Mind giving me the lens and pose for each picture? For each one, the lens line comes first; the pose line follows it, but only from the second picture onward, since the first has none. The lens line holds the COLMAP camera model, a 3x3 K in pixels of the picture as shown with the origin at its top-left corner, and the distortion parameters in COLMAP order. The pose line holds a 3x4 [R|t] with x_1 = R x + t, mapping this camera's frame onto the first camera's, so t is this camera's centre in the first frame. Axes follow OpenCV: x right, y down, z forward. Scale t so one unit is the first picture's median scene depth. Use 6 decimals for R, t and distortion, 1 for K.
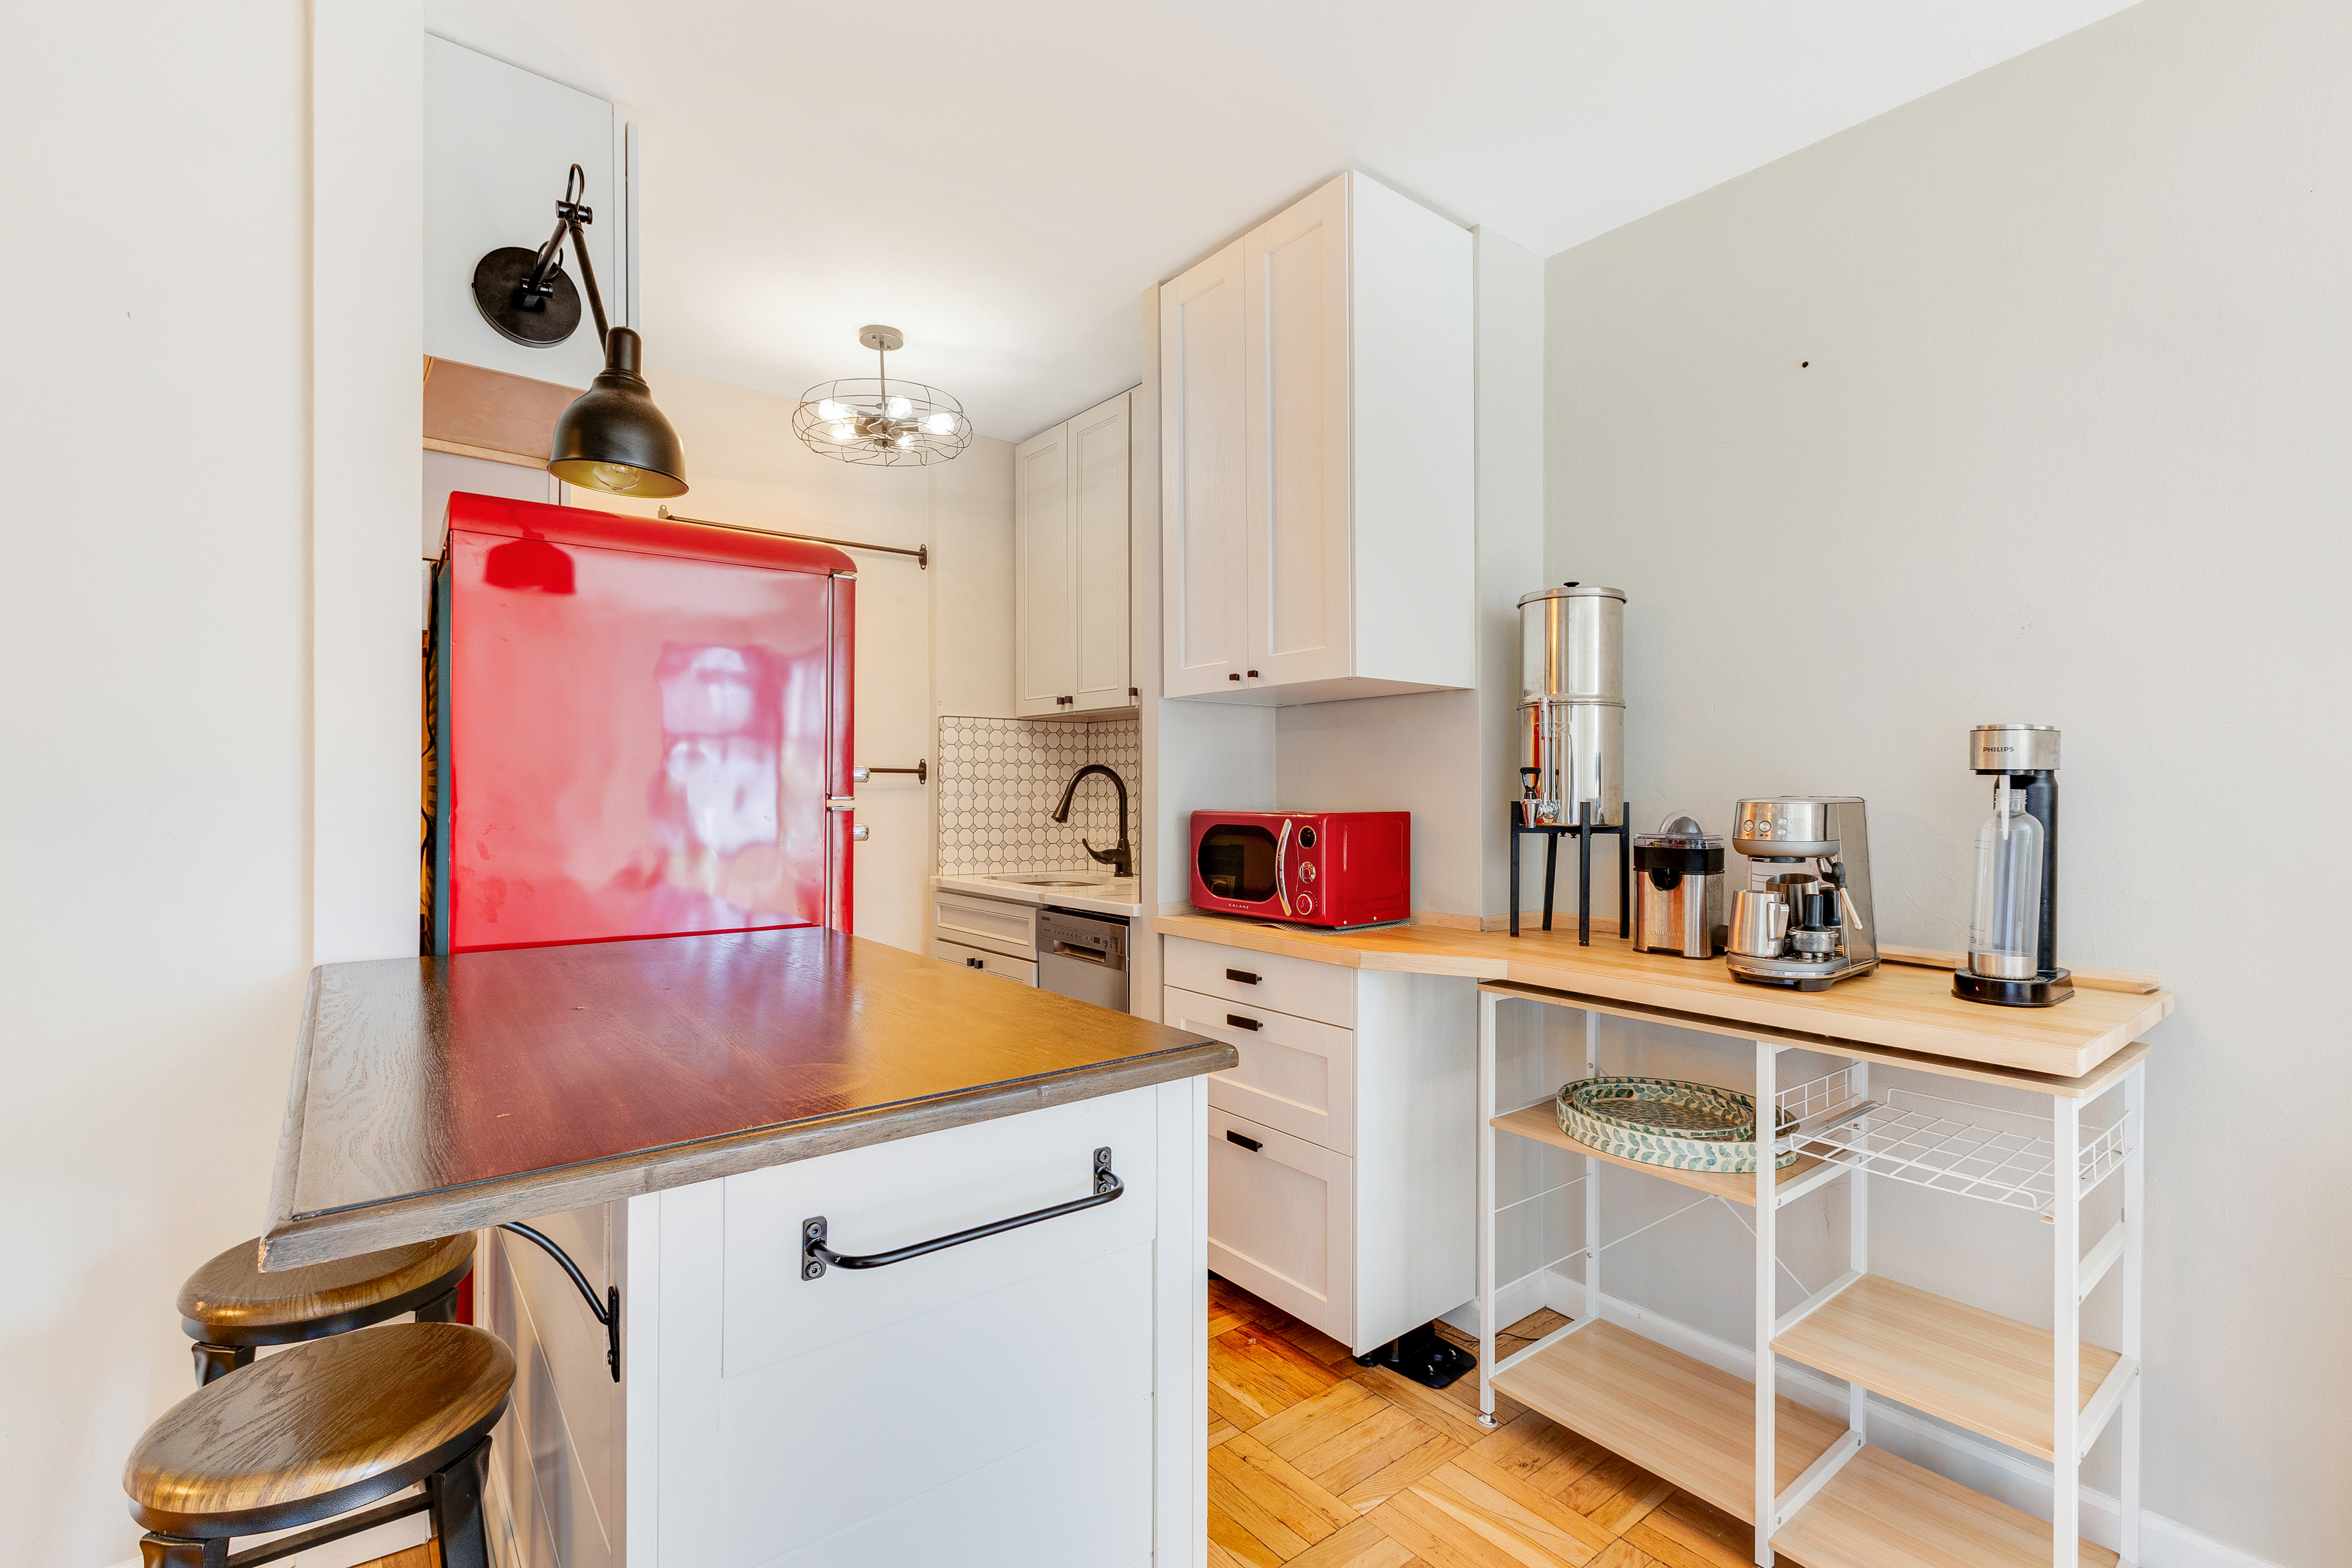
lens RADIAL K [[1060.3, 0, 1177.1], [0, 1060.3, 785.2], [0, 0, 1]] dist [0.000910, -0.001480]
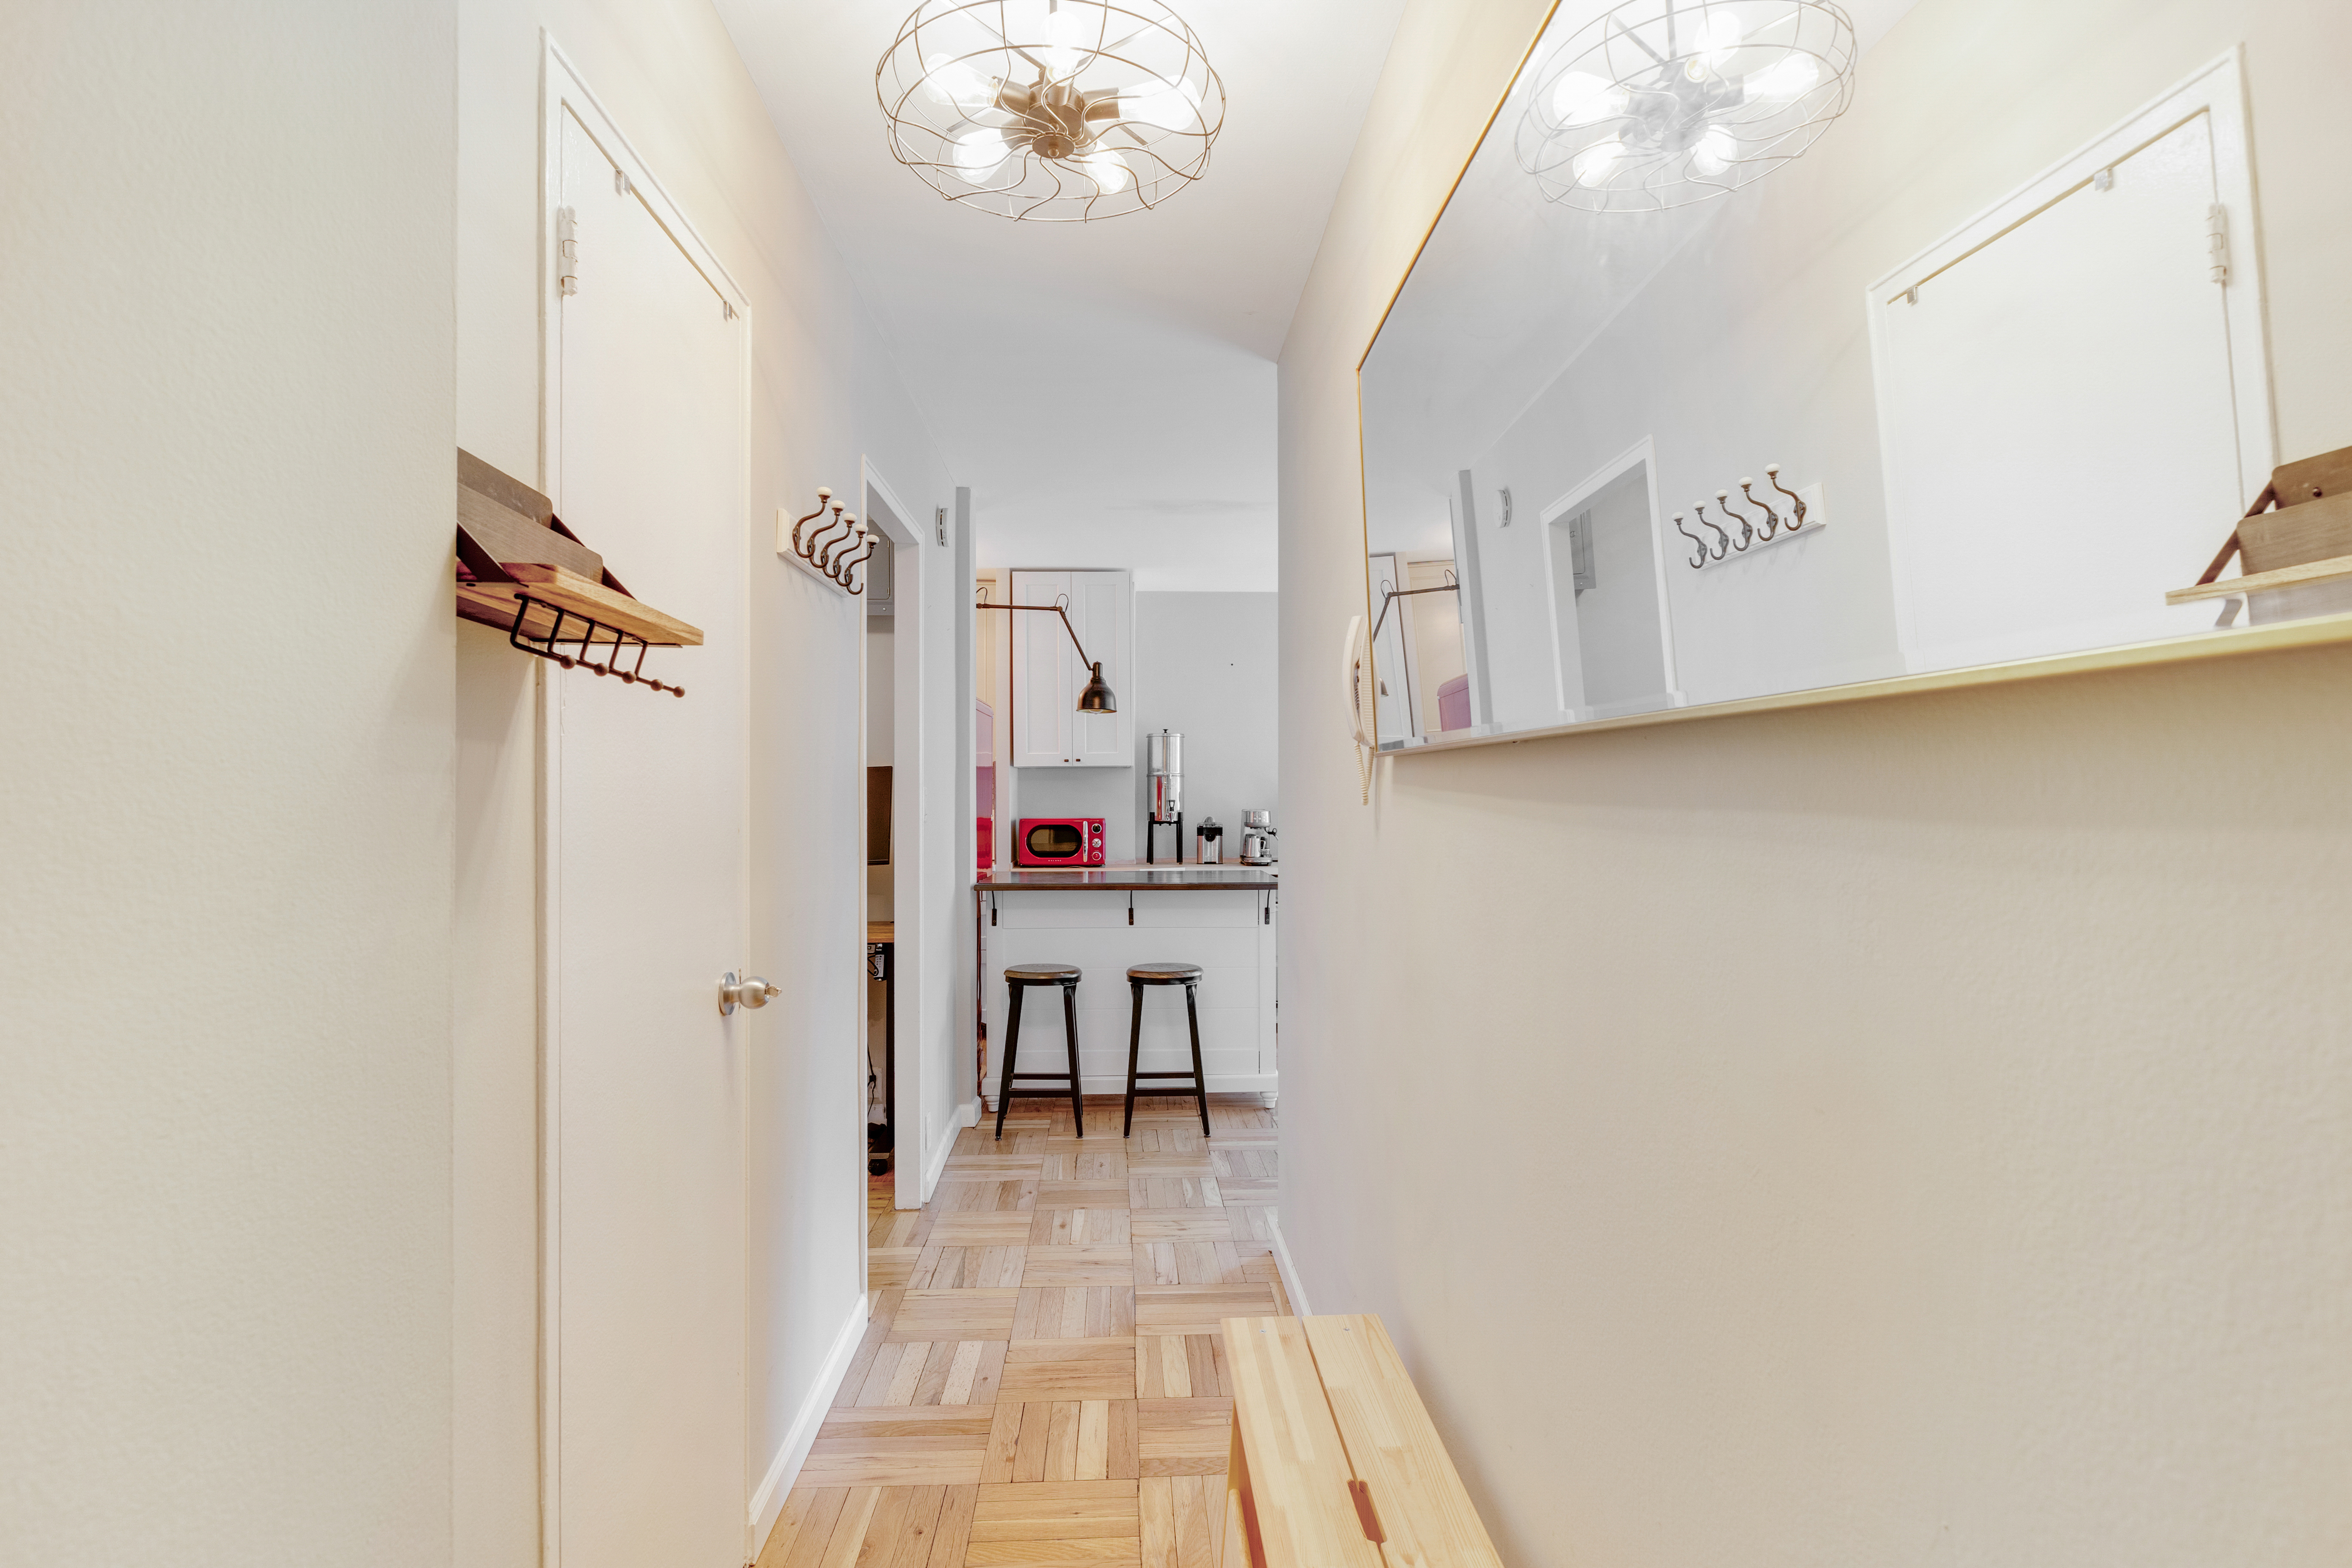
lens RADIAL K [[1060.3, 0, 1174.8], [0, 1060.3, 790.9], [0, 0, 1]] dist [0.000910, -0.001480]
pose [[0.581171, 0.005655, 0.813762, -1.768716], [0.003936, 0.999945, -0.009760, -0.011645], [-0.813772, 0.008875, 0.581116, -0.561221]]
